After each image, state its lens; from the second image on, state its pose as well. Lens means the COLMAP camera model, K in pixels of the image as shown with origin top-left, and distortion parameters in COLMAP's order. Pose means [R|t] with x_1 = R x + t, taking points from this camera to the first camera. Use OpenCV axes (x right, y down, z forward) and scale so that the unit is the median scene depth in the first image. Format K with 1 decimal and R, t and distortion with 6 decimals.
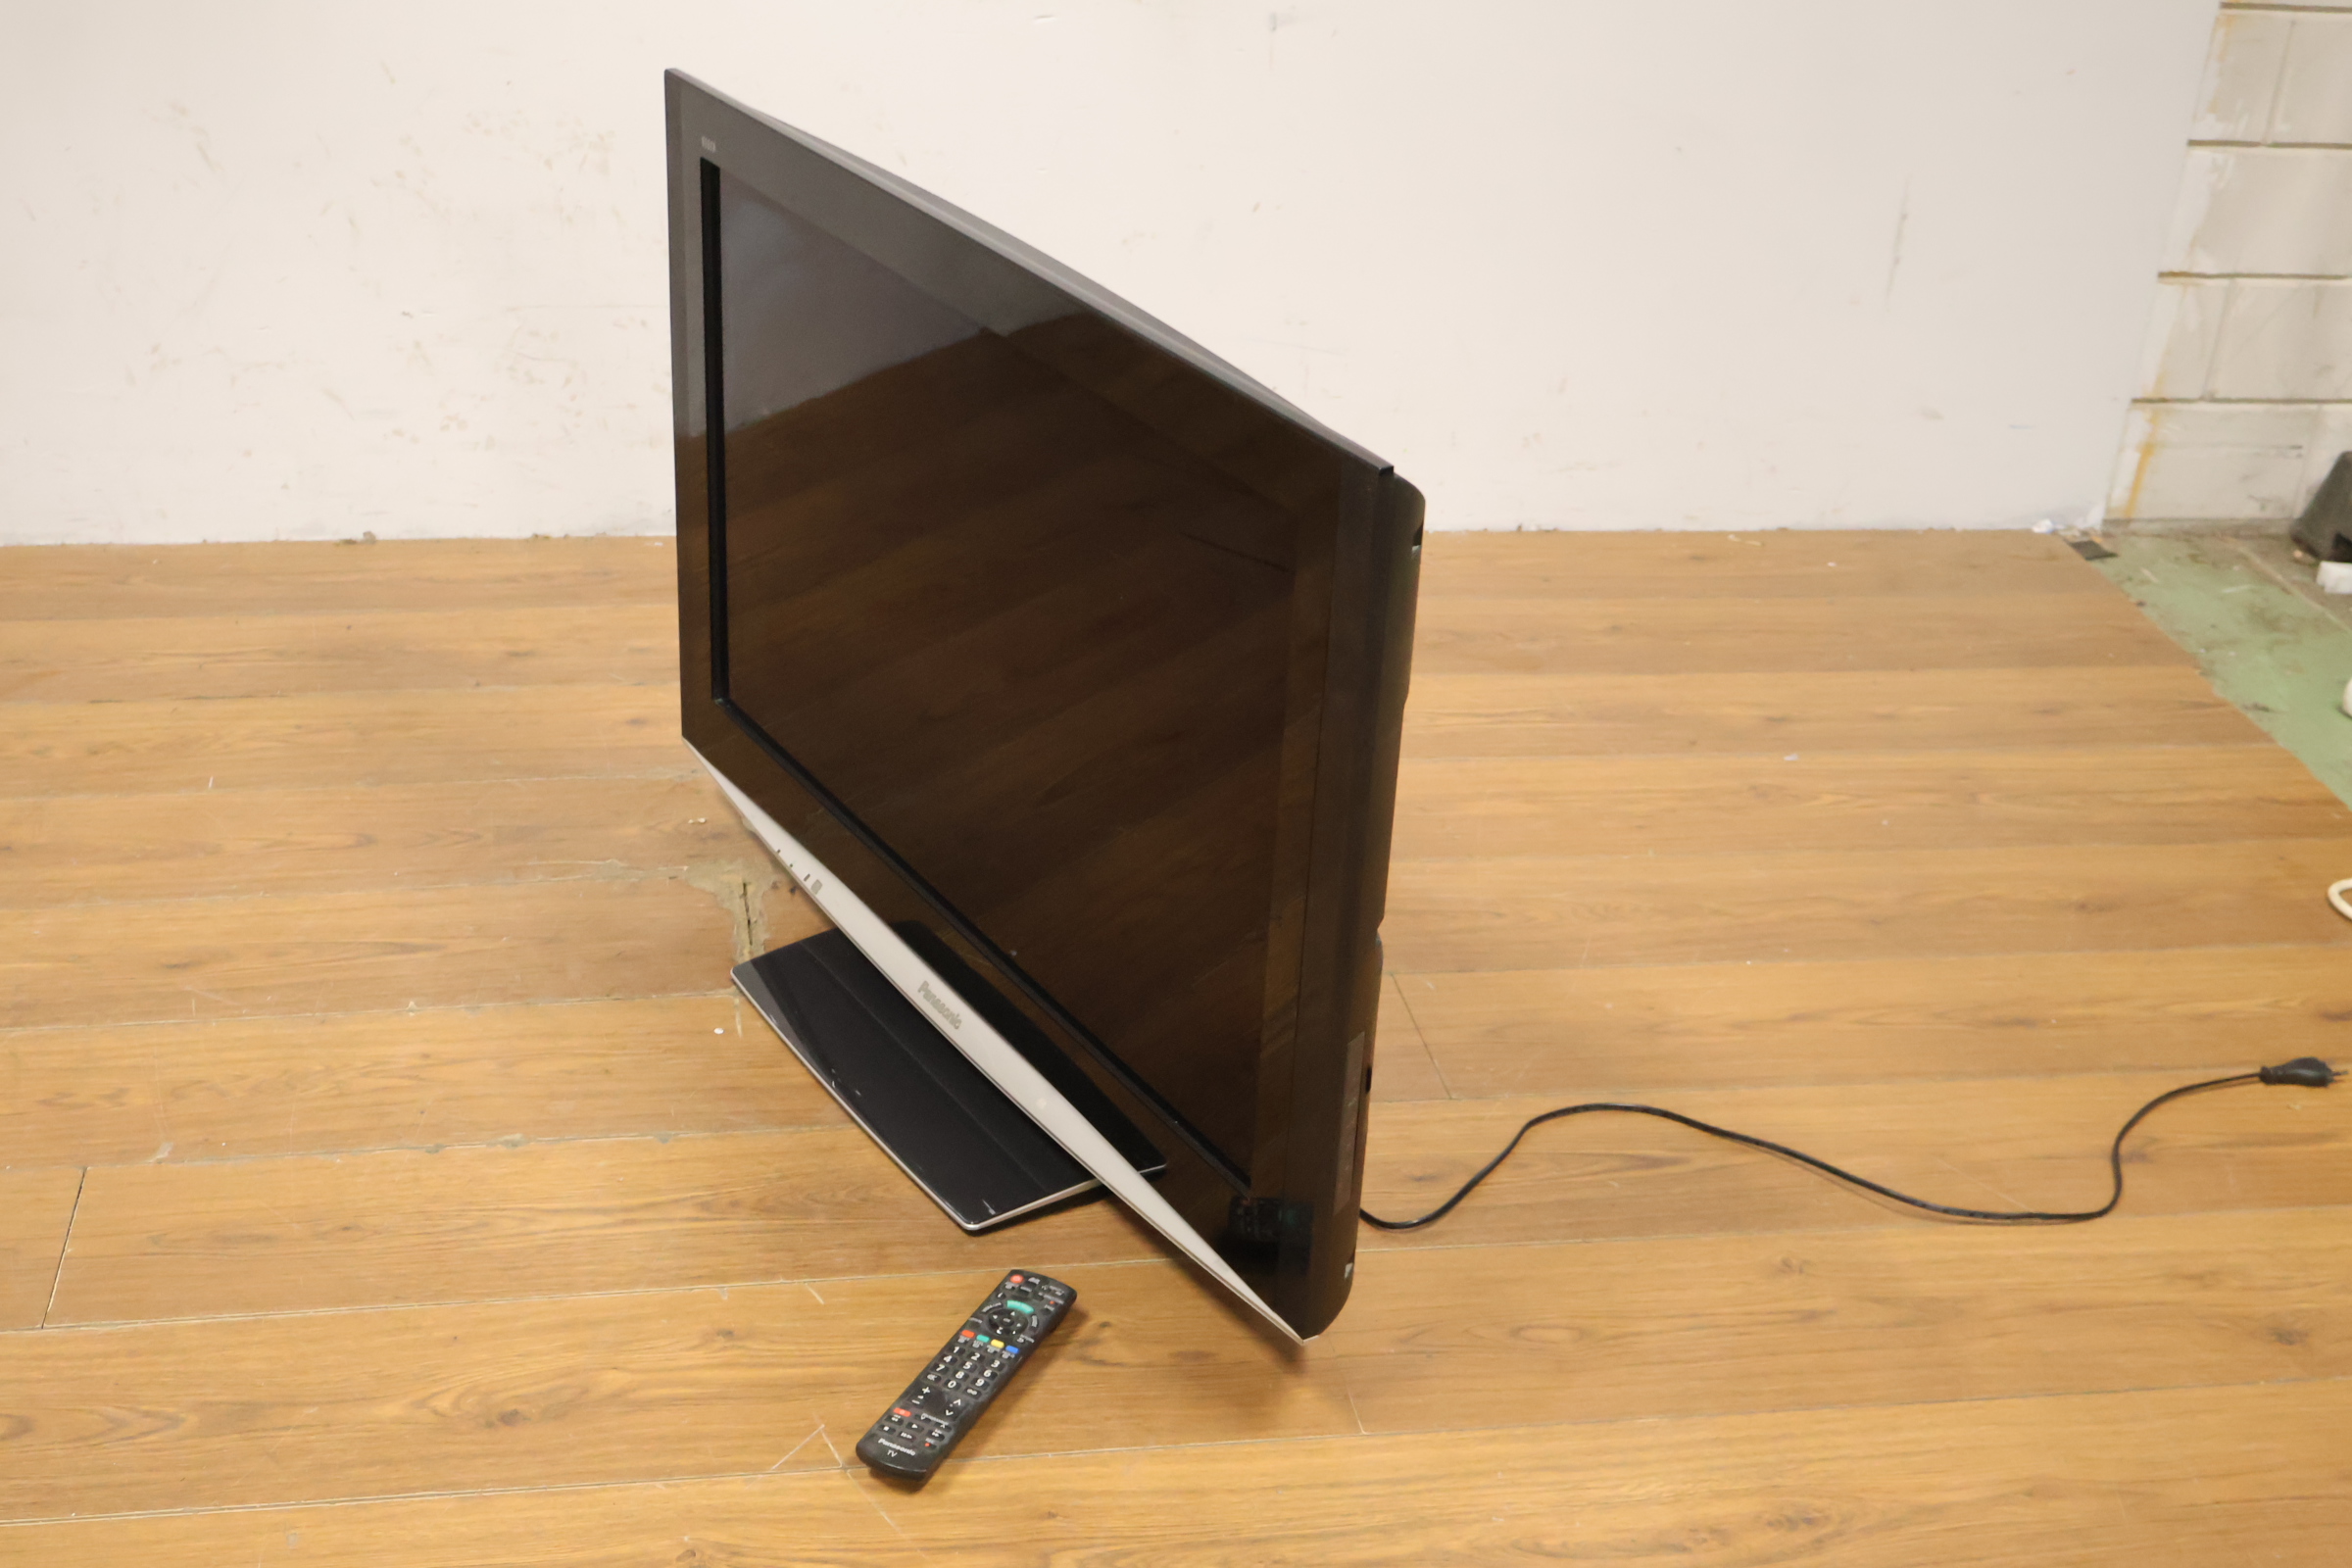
lens RADIAL K [[2969.2, 0, 1176.0], [0, 2969.2, 784.0], [0, 0, 1]] dist [-0.005142, 0.025178]
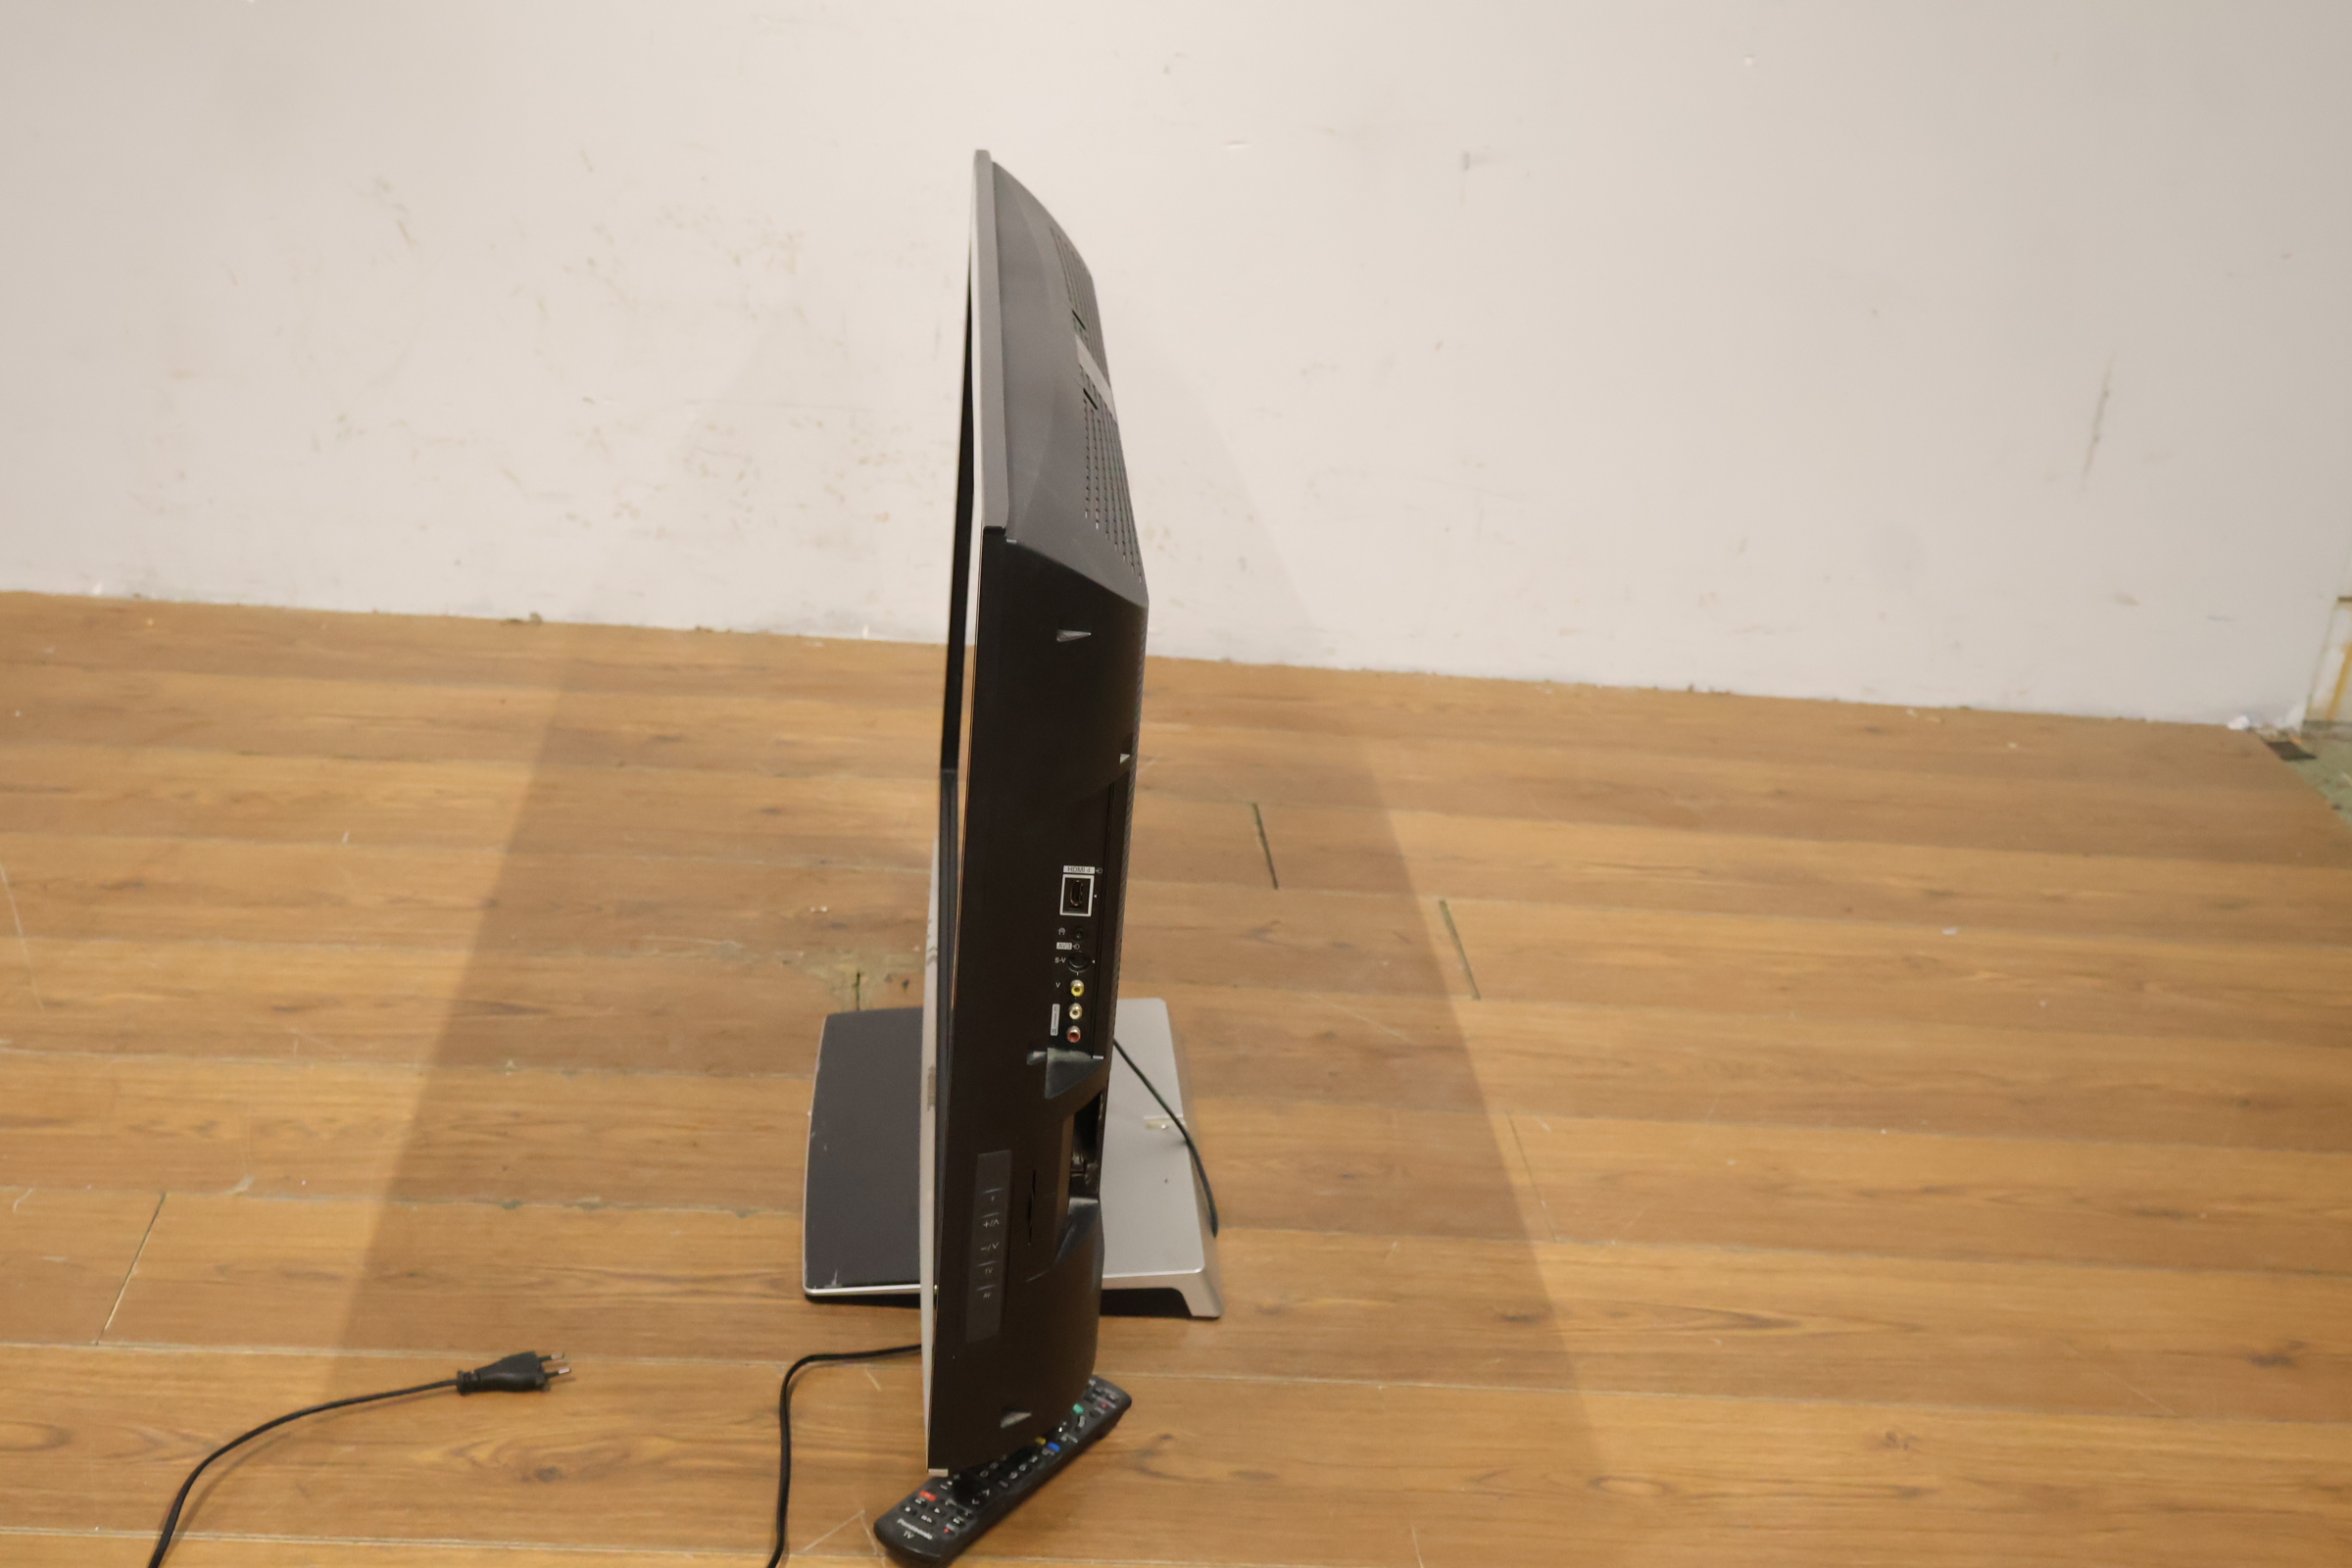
lens RADIAL K [[2973.7, 0, 1171.4], [0, 2973.7, 780.2], [0, 0, 1]] dist [-0.001758, -0.002923]
pose [[0.994731, 0.067709, -0.076978, 0.032728], [-0.072710, 0.995289, -0.064137, 0.027715], [0.072272, 0.069396, 0.994968, 0.020612]]
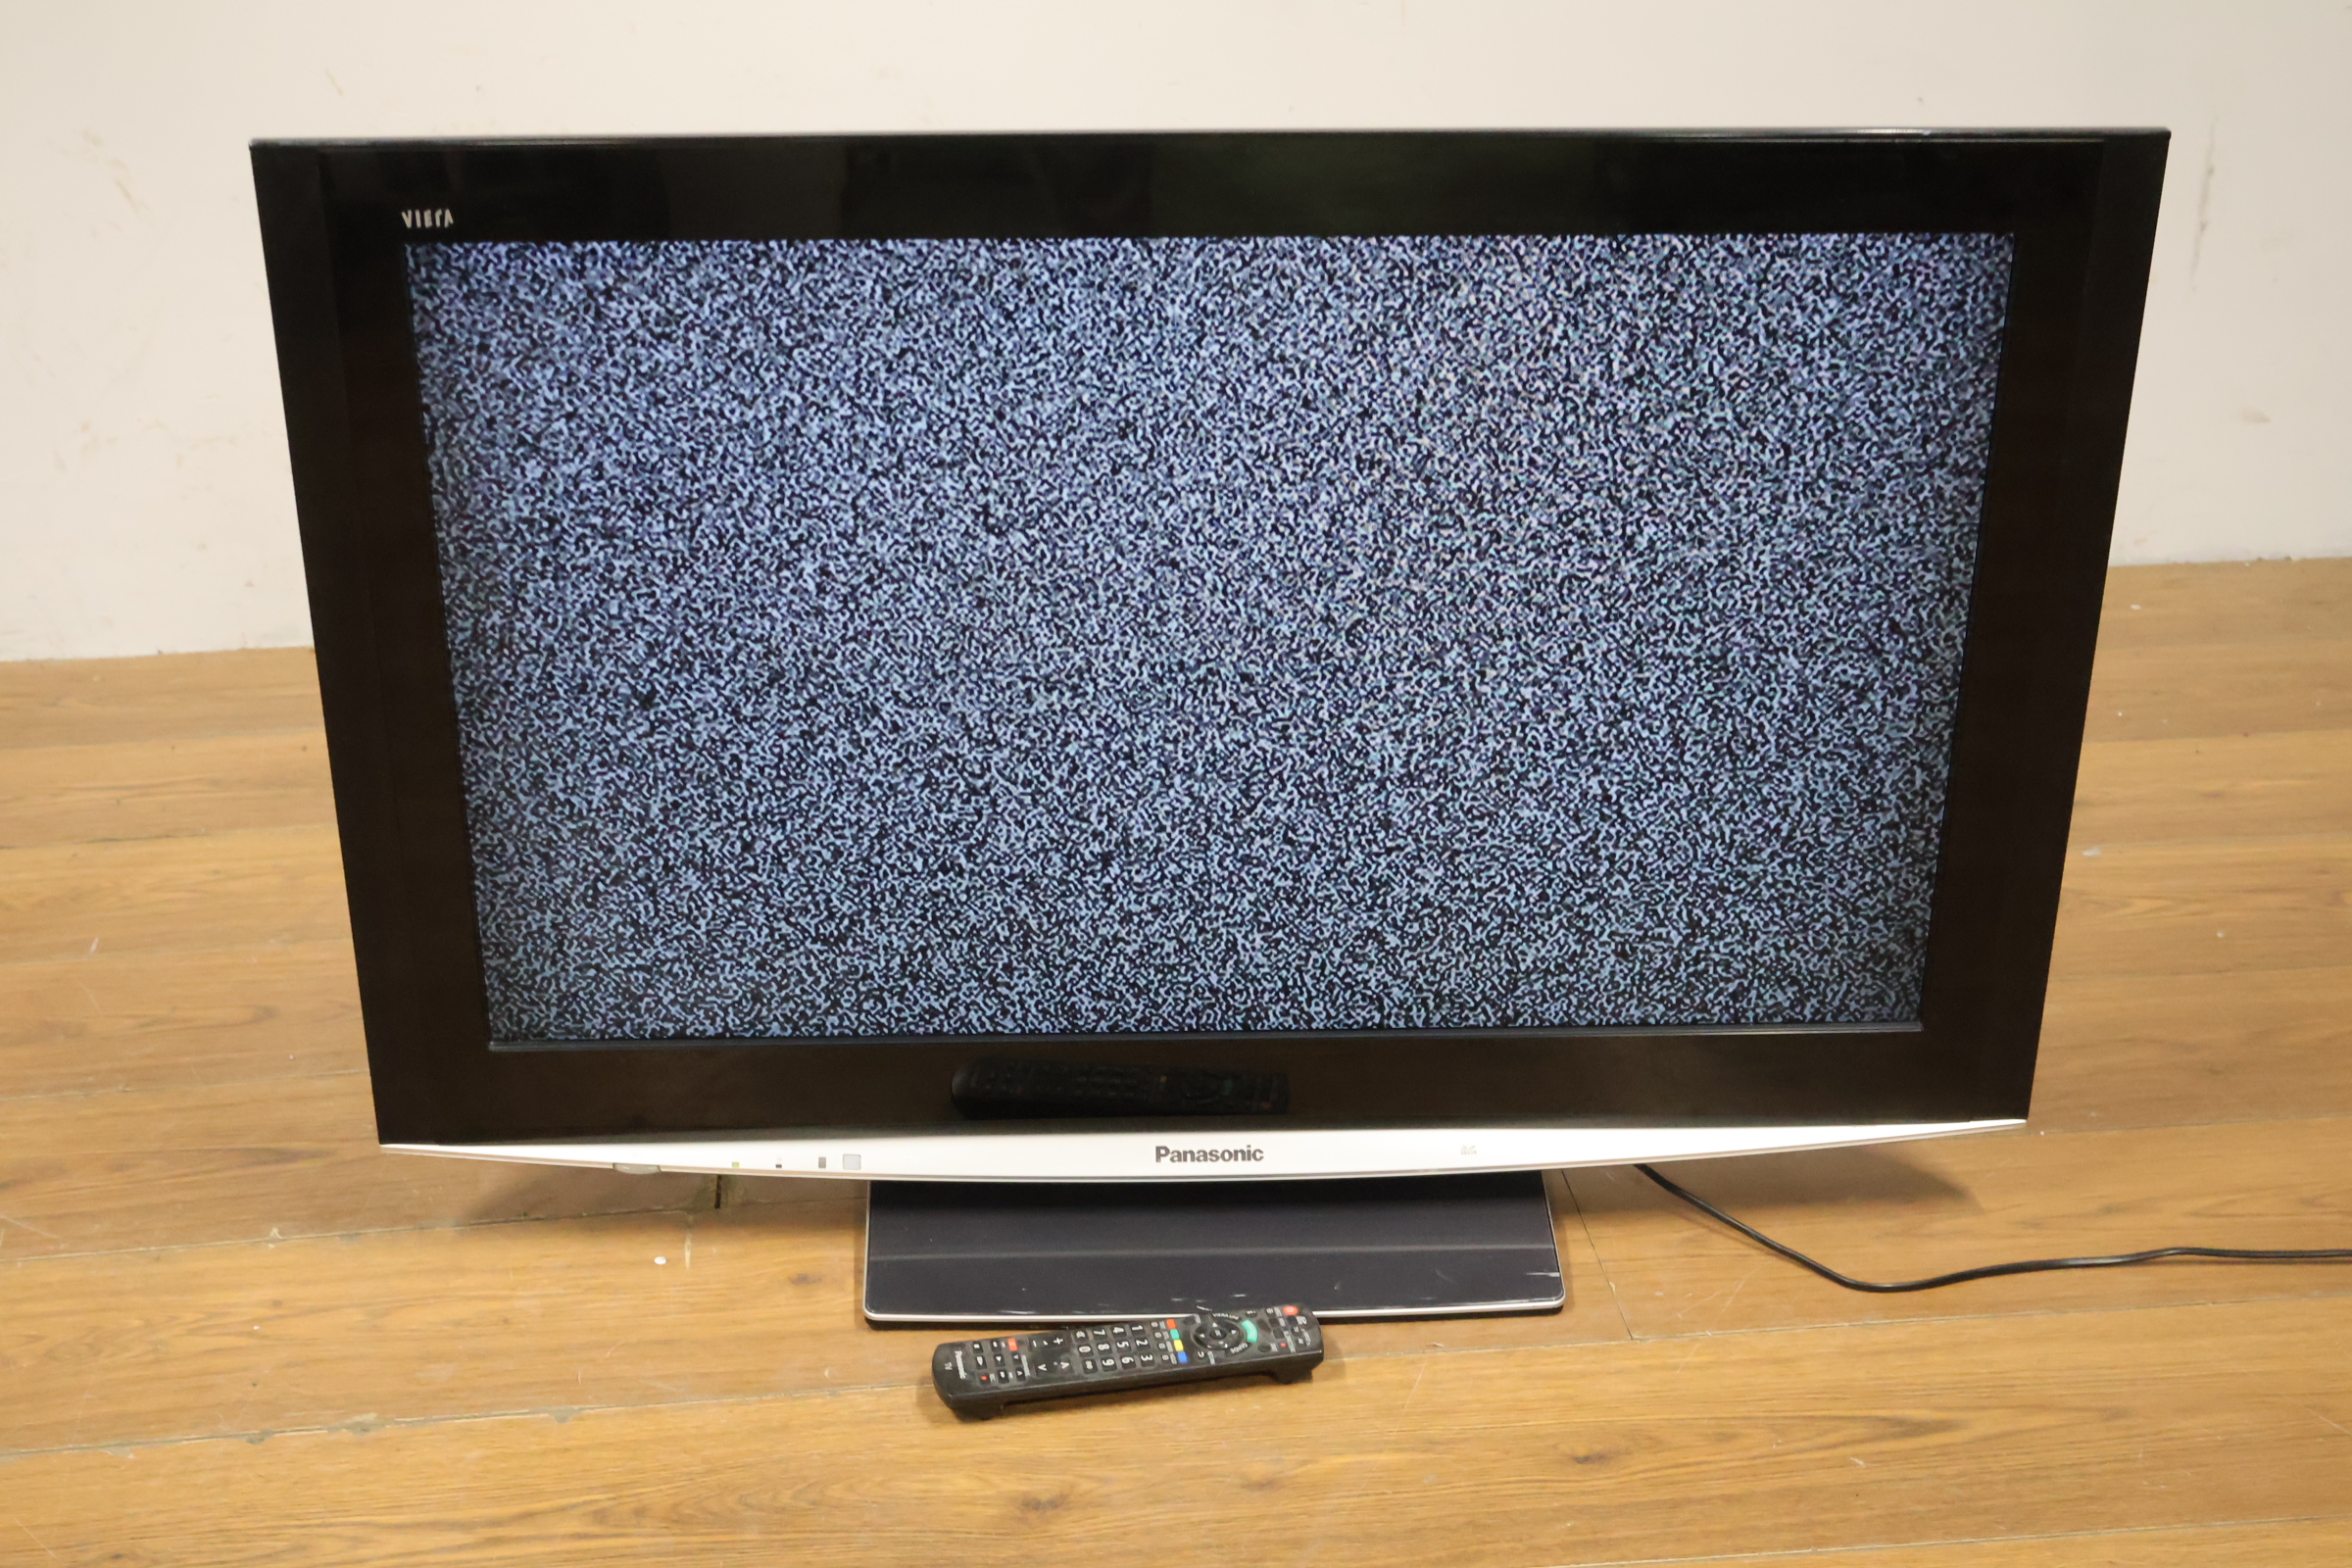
lens RADIAL K [[2969.2, 0, 1176.0], [0, 2969.2, 784.0], [0, 0, 1]] dist [-0.005142, 0.025178]
pose [[0.994615, -0.033150, -0.098195, 0.056566], [0.029889, 0.998958, -0.034500, -0.008796], [0.099236, 0.031379, 0.994569, 0.251323]]
